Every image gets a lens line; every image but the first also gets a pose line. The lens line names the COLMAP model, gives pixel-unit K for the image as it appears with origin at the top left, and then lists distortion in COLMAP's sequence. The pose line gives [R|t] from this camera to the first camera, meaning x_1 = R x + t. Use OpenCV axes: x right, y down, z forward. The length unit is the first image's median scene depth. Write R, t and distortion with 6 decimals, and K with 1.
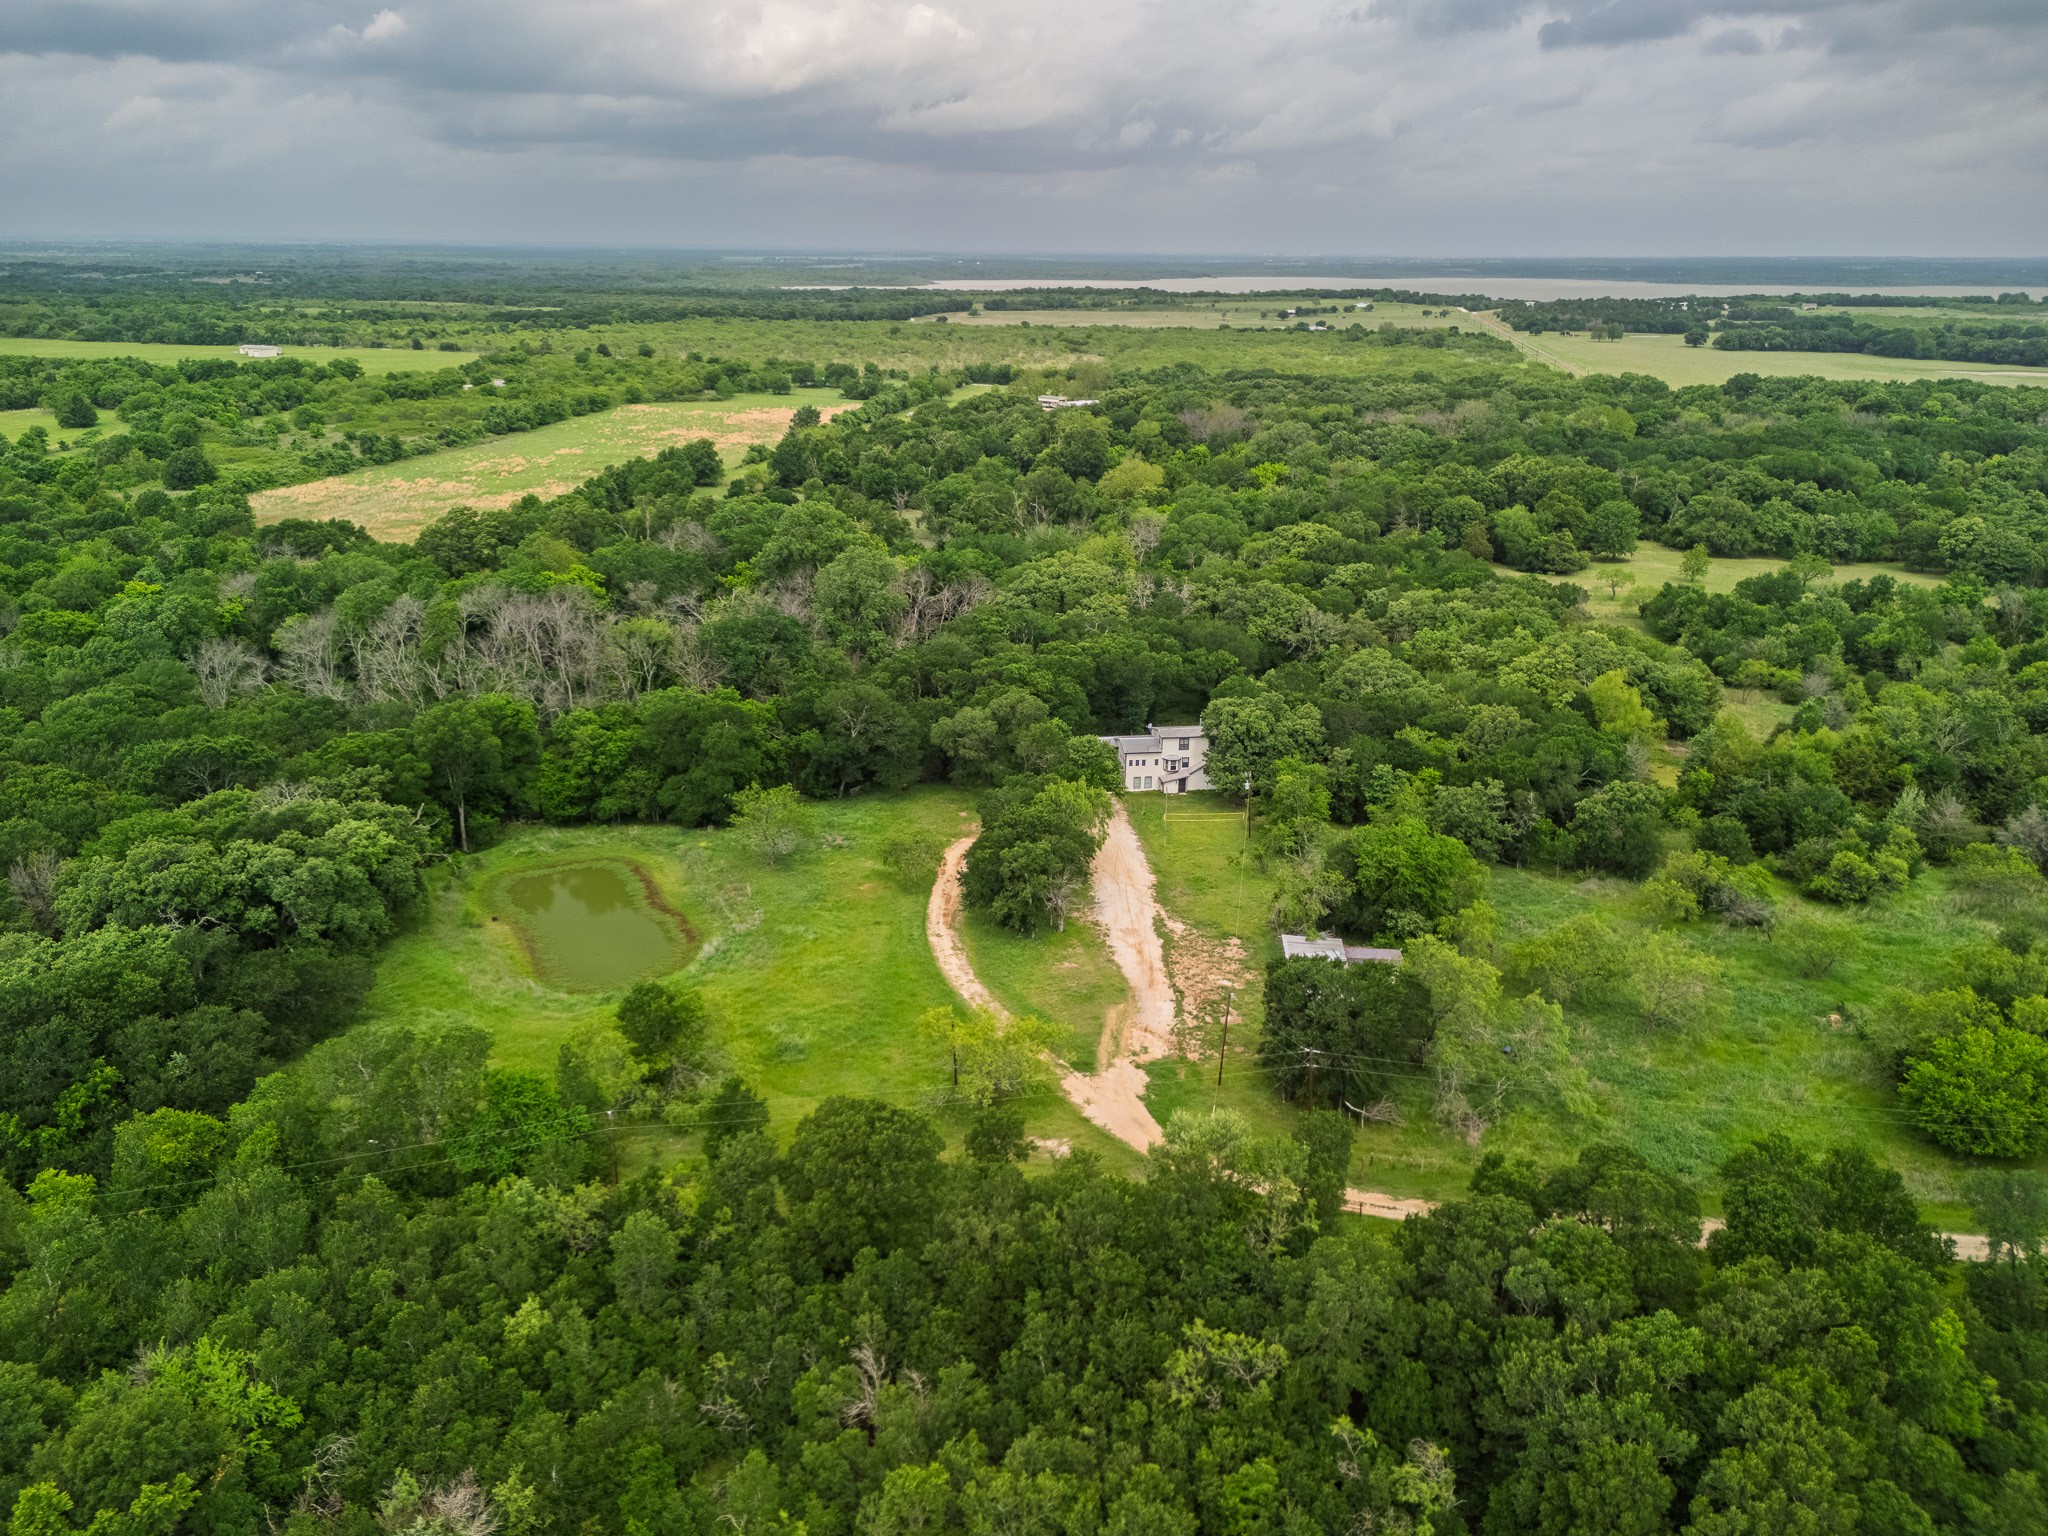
lens RADIAL K [[1509.6, 0, 1029.4], [0, 1509.6, 760.1], [0, 0, 1]] dist [0.072872, -0.071869]
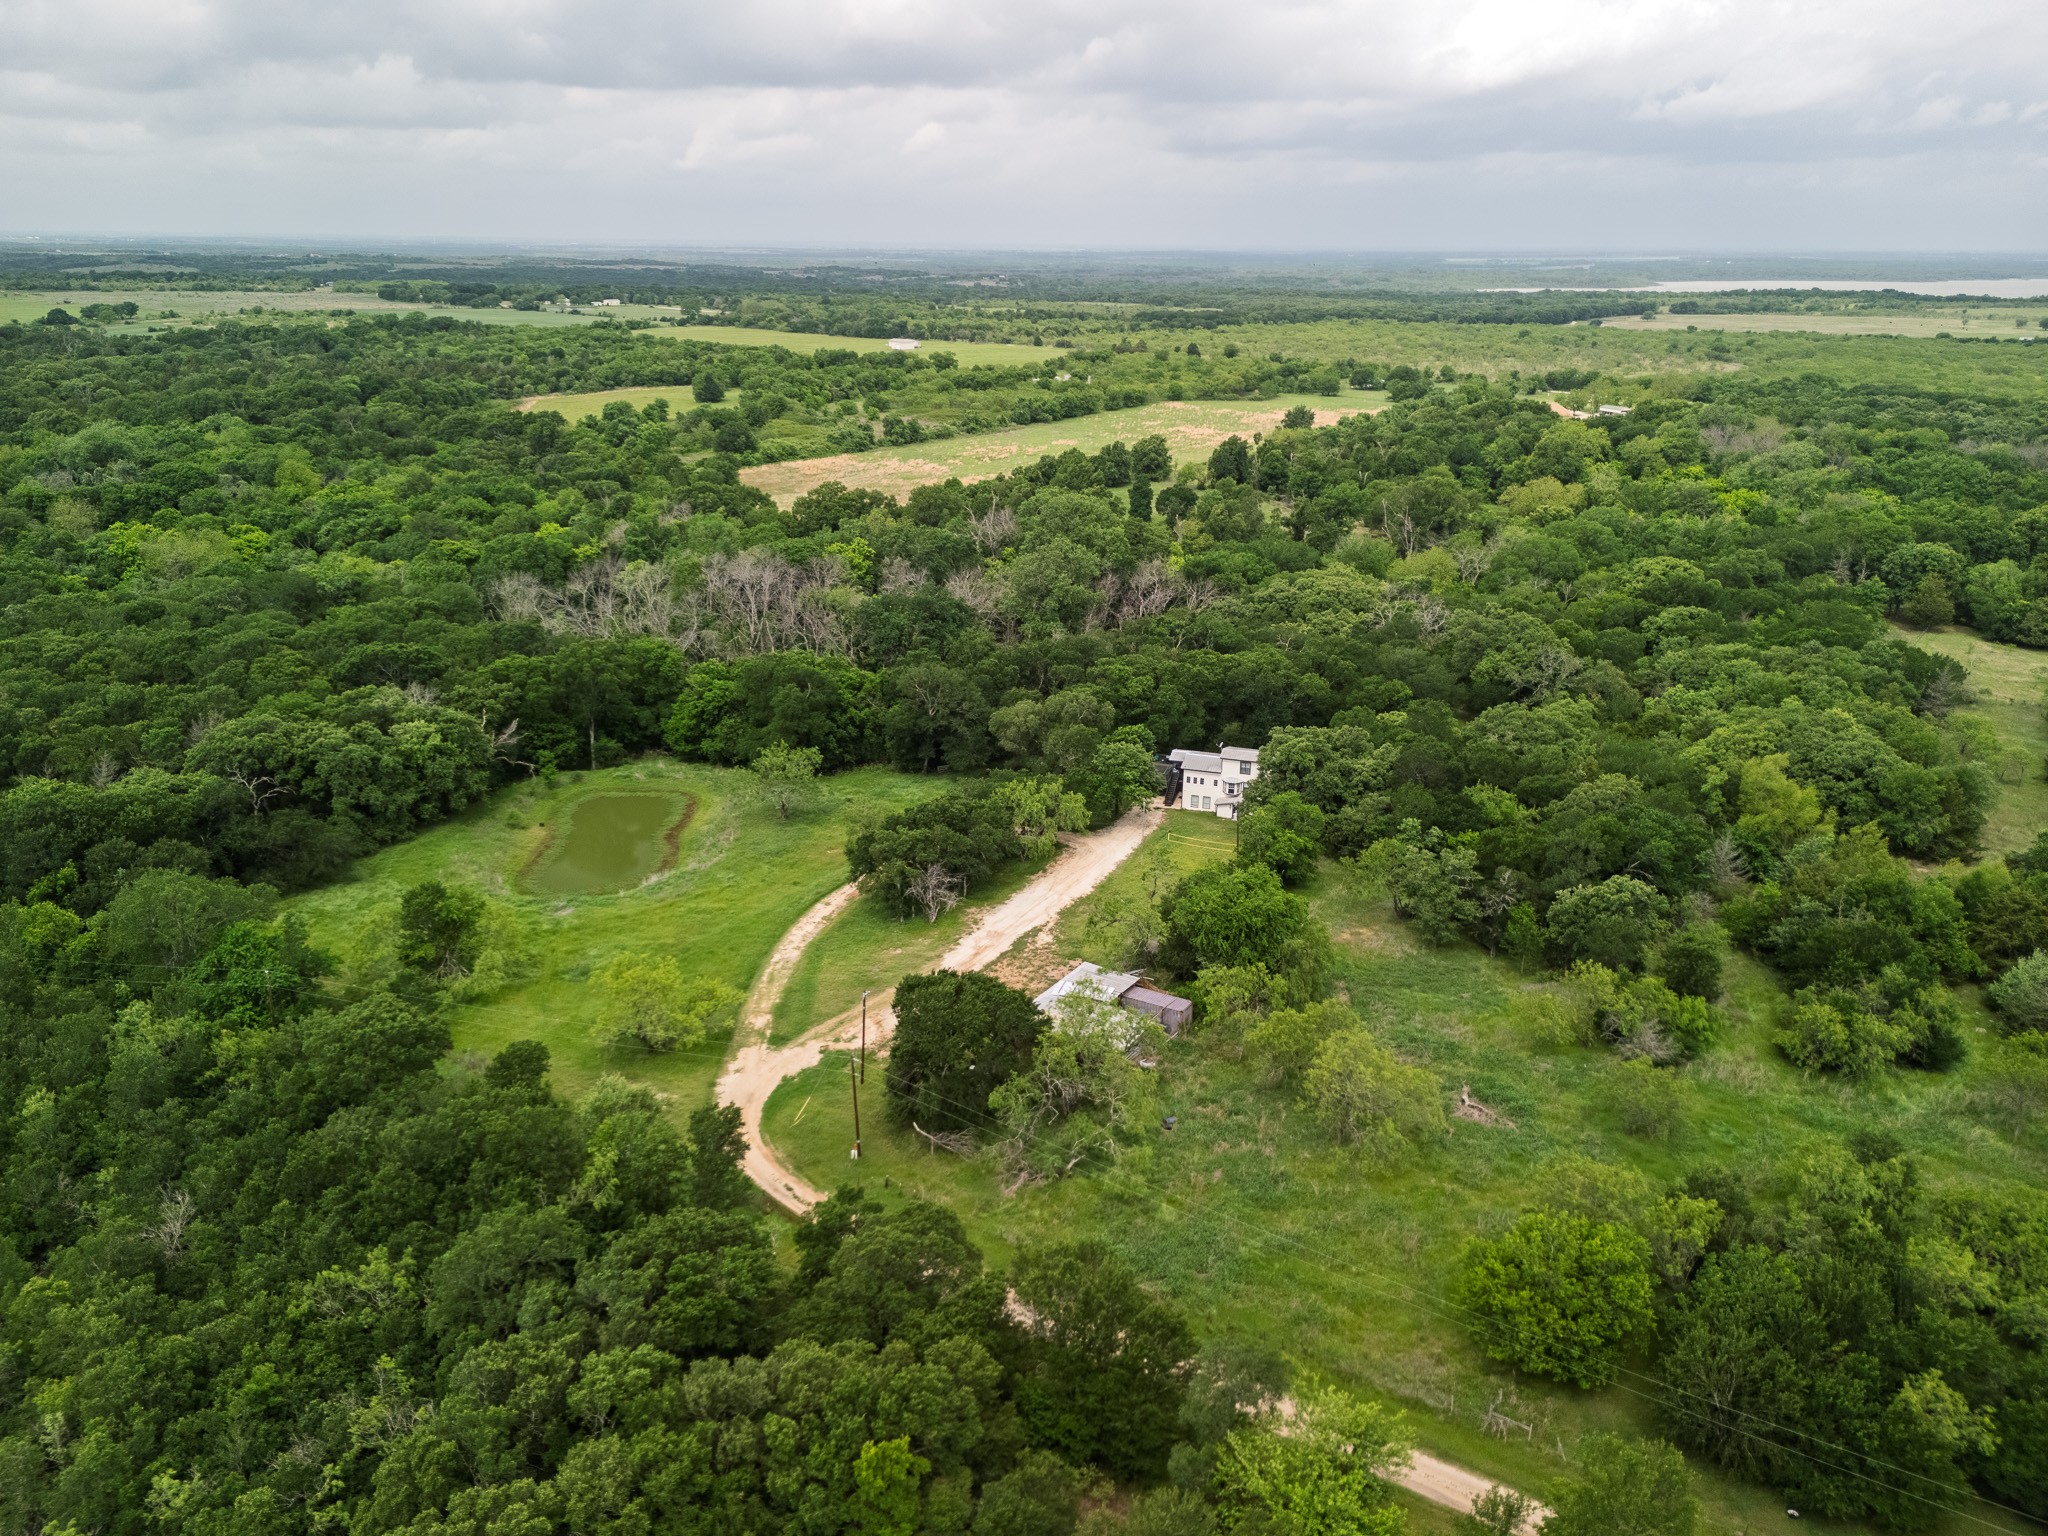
lens RADIAL K [[1509.6, 0, 1029.4], [0, 1509.6, 760.1], [0, 0, 1]] dist [0.072872, -0.071869]
pose [[0.898901, 0.138802, -0.415585, 0.155997], [-0.139434, 0.989807, 0.028994, -0.010089], [0.415373, 0.031885, 0.909092, 0.035108]]
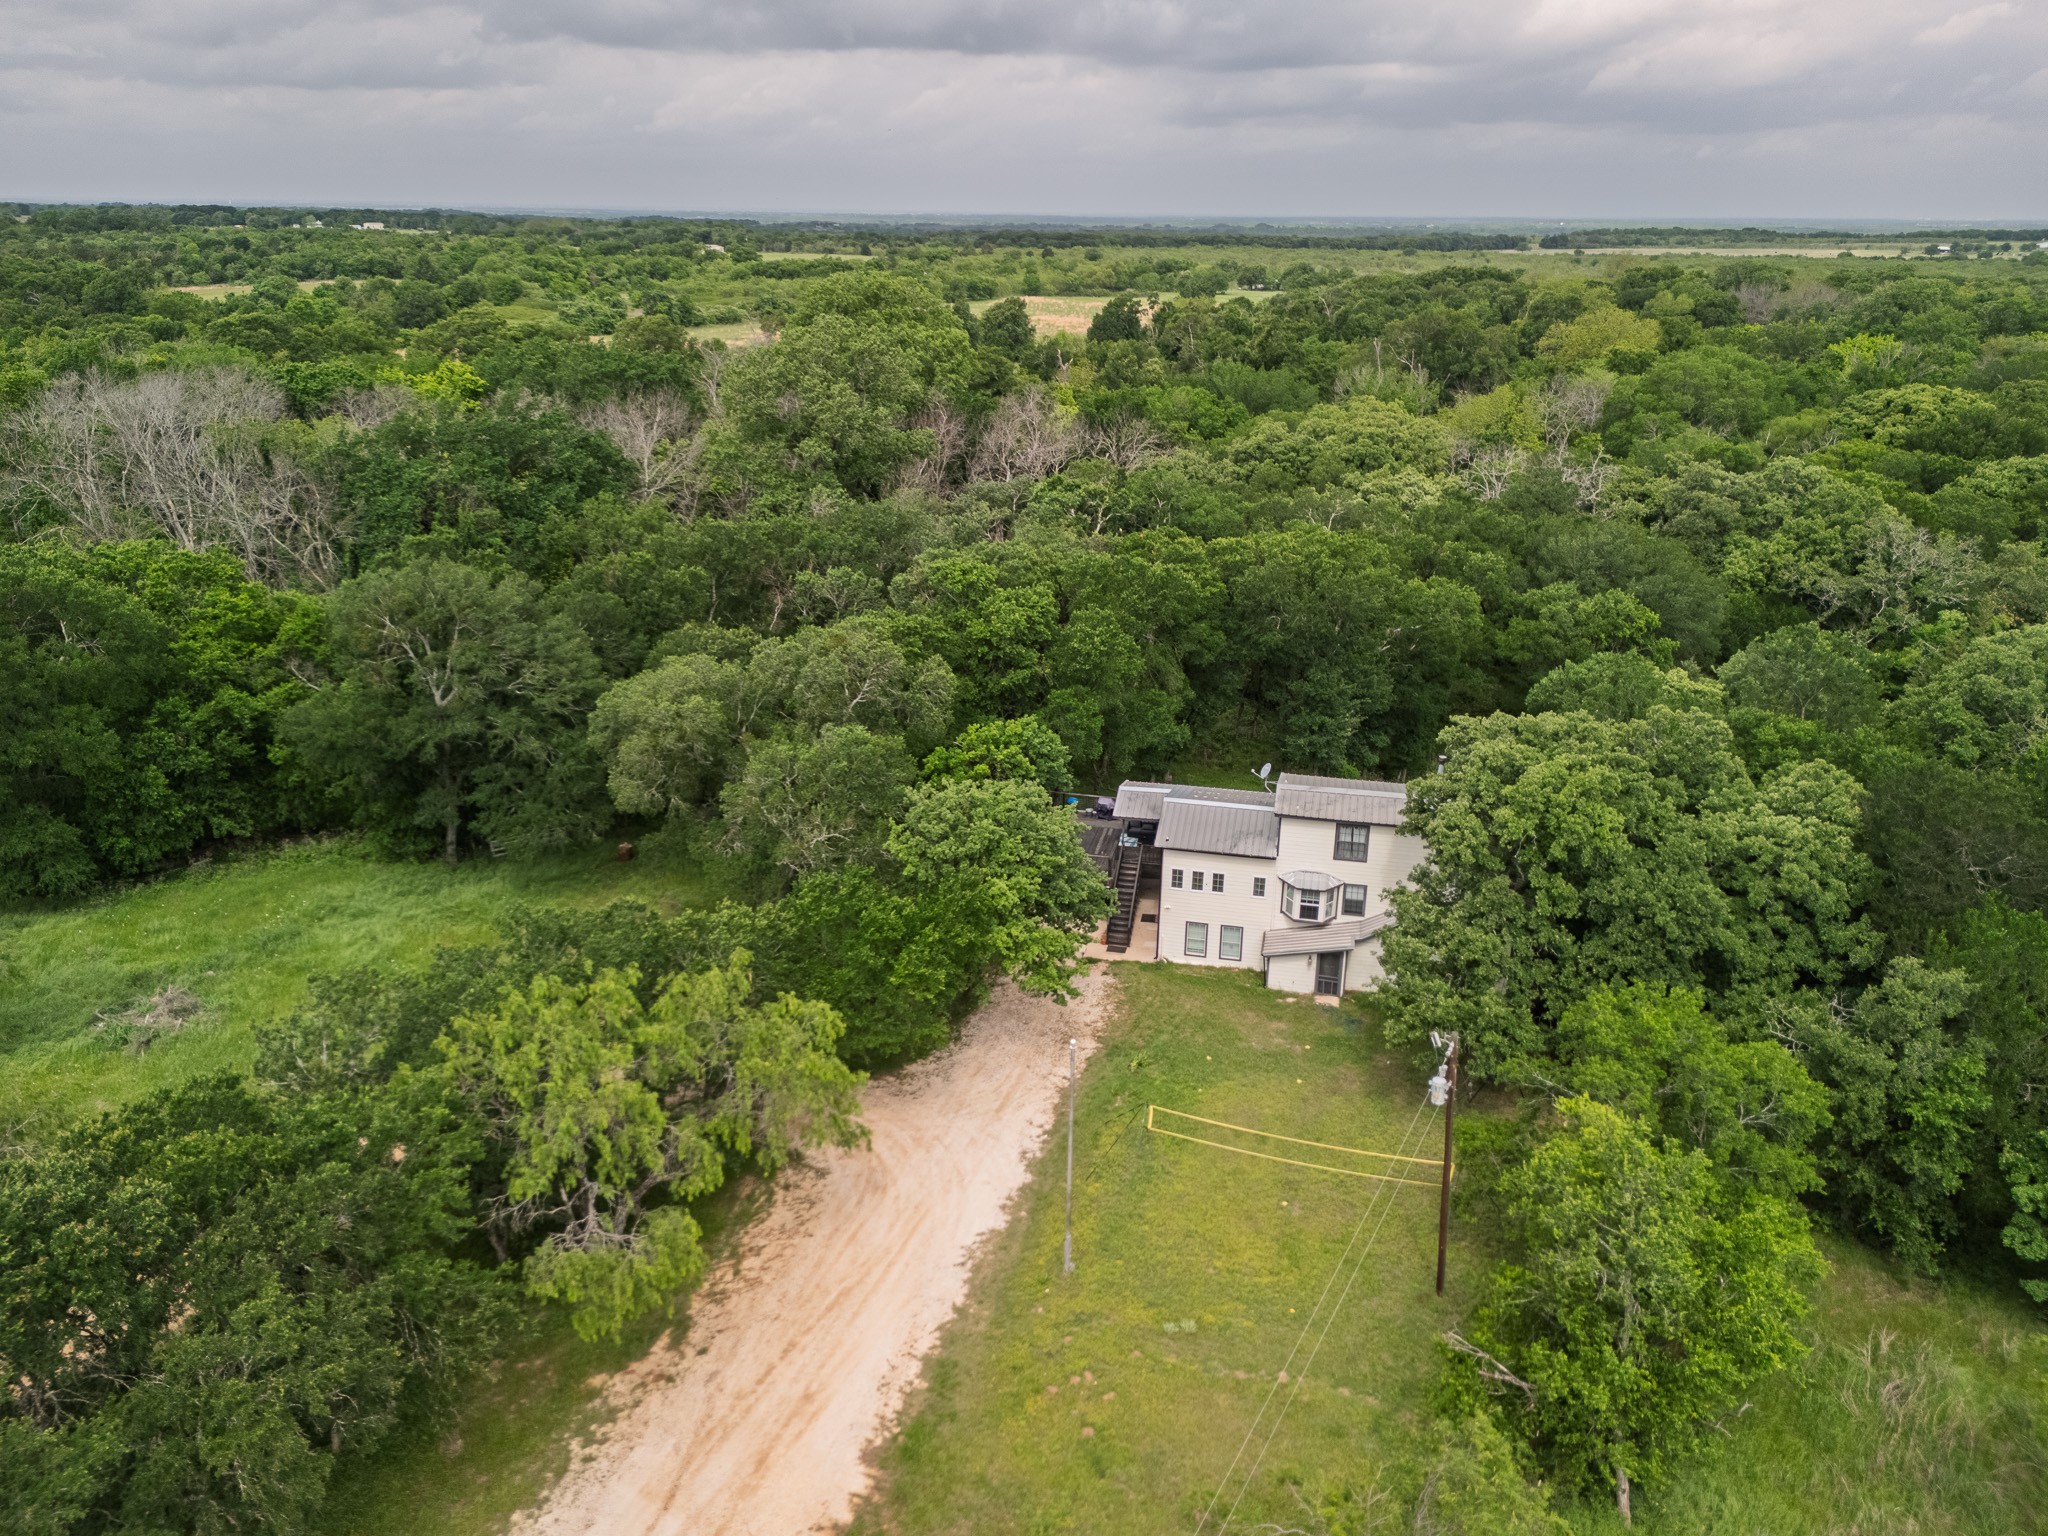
lens RADIAL K [[1509.6, 0, 1029.4], [0, 1509.6, 760.1], [0, 0, 1]] dist [0.072872, -0.071869]
pose [[0.937498, 0.118279, -0.327273, 0.058678], [-0.112731, 0.992975, 0.035942, -0.013103], [0.329225, 0.003199, 0.944246, 0.284846]]
